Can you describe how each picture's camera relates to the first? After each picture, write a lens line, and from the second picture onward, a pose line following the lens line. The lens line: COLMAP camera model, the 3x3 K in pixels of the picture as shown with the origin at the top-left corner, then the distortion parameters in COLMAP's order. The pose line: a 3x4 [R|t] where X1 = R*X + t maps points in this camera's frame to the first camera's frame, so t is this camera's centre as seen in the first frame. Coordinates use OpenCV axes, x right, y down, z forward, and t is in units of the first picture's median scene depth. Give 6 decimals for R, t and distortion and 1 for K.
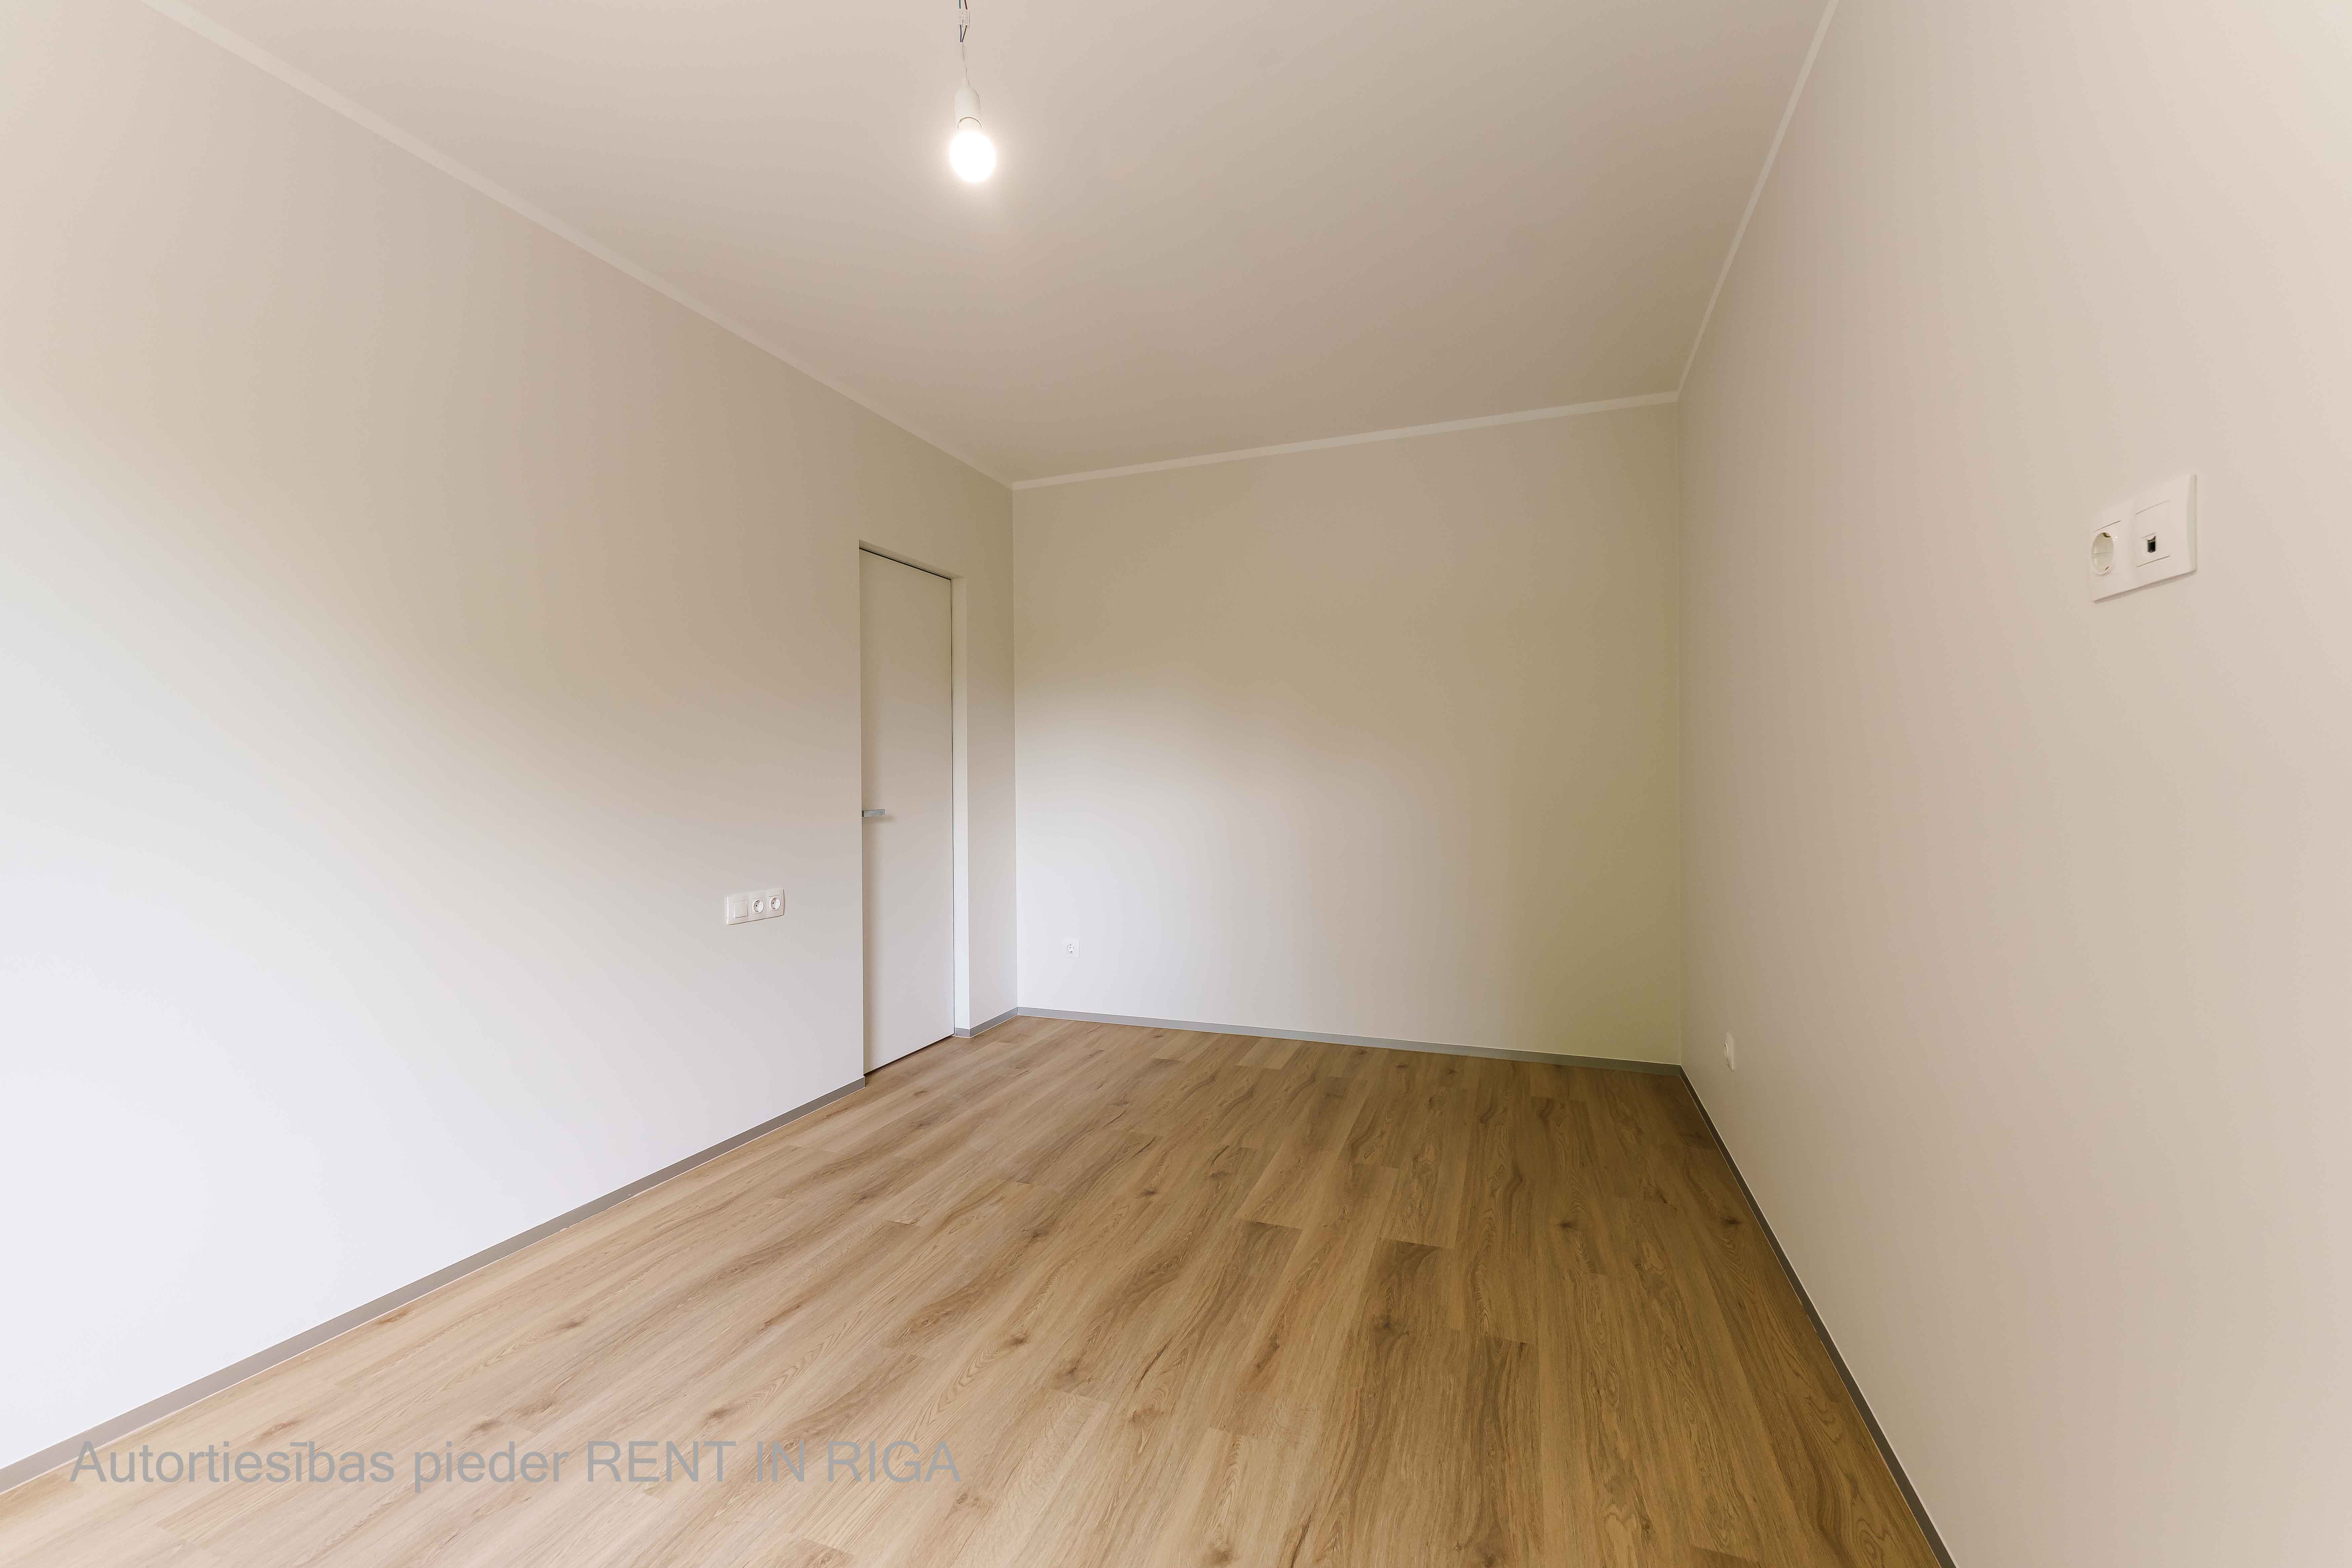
lens RADIAL K [[951.4, 0, 1168.1], [0, 951.4, 786.8], [0, 0, 1]] dist [-0.000783, 0.000022]
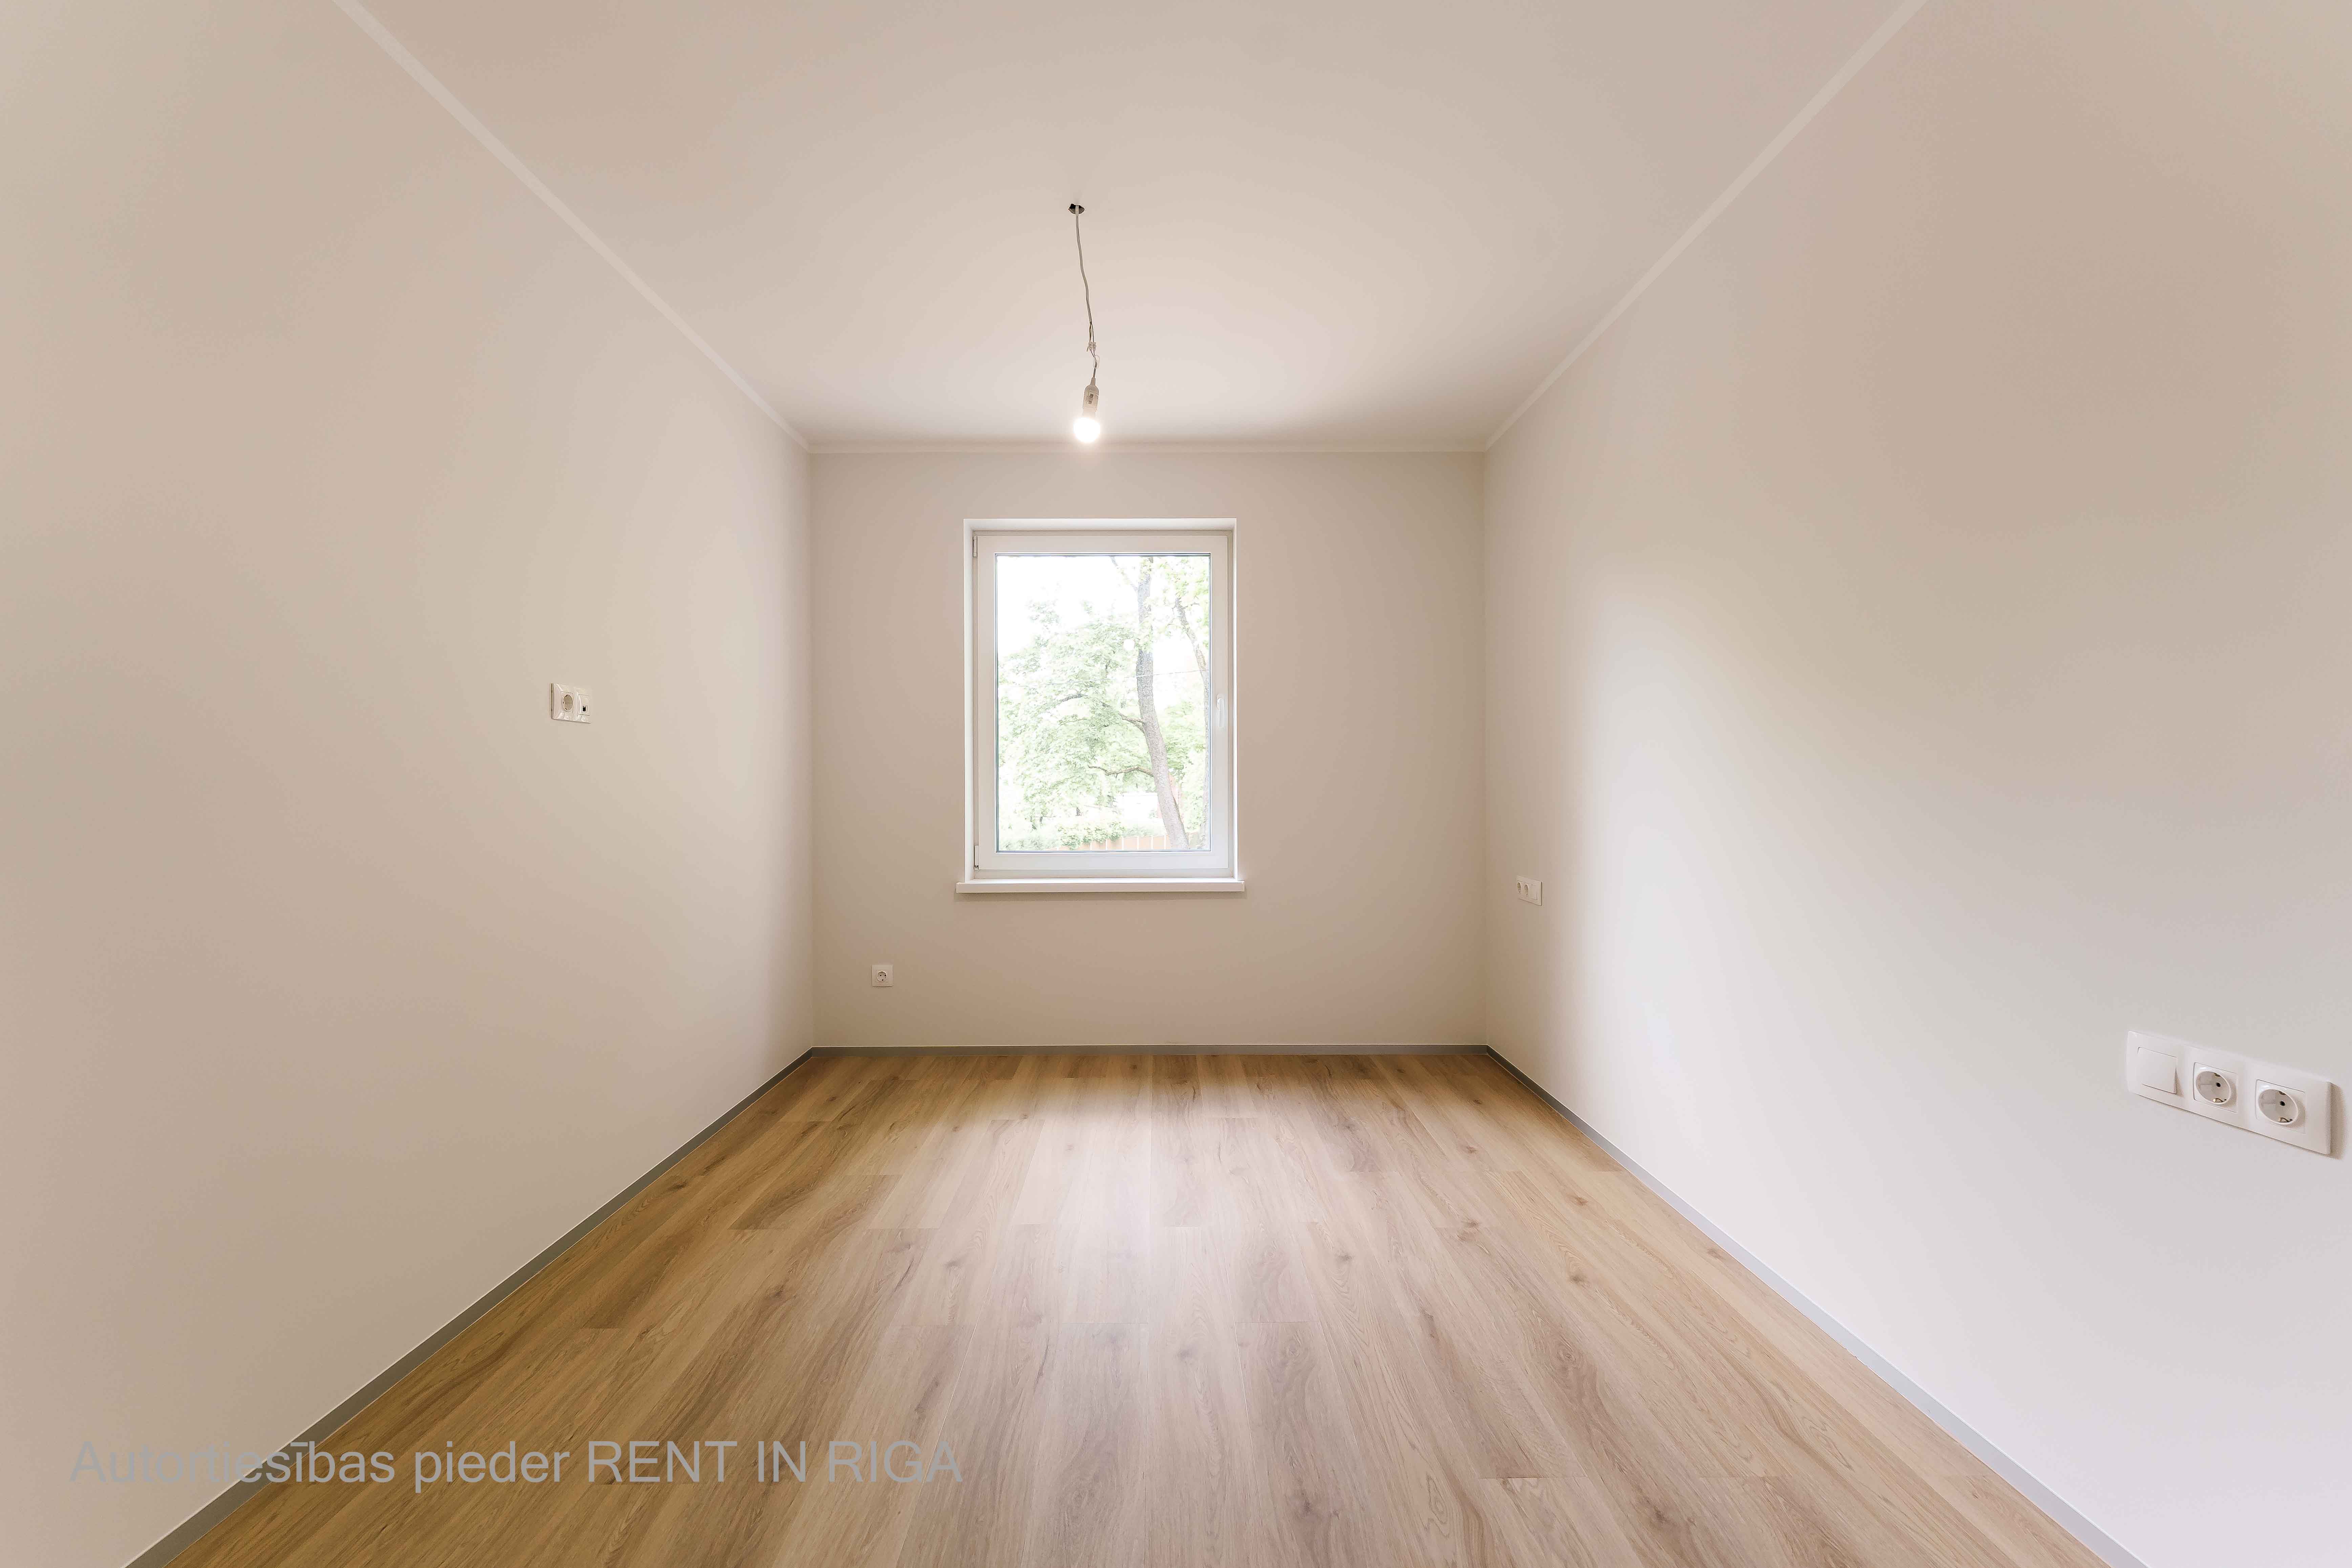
lens RADIAL K [[951.4, 0, 1168.1], [0, 951.4, 786.8], [0, 0, 1]] dist [-0.000783, 0.000022]
pose [[-0.932591, 0.012710, -0.360712, 0.207112], [0.009414, 0.999896, 0.010894, -0.019651], [0.360813, 0.006763, -0.932614, 1.894334]]
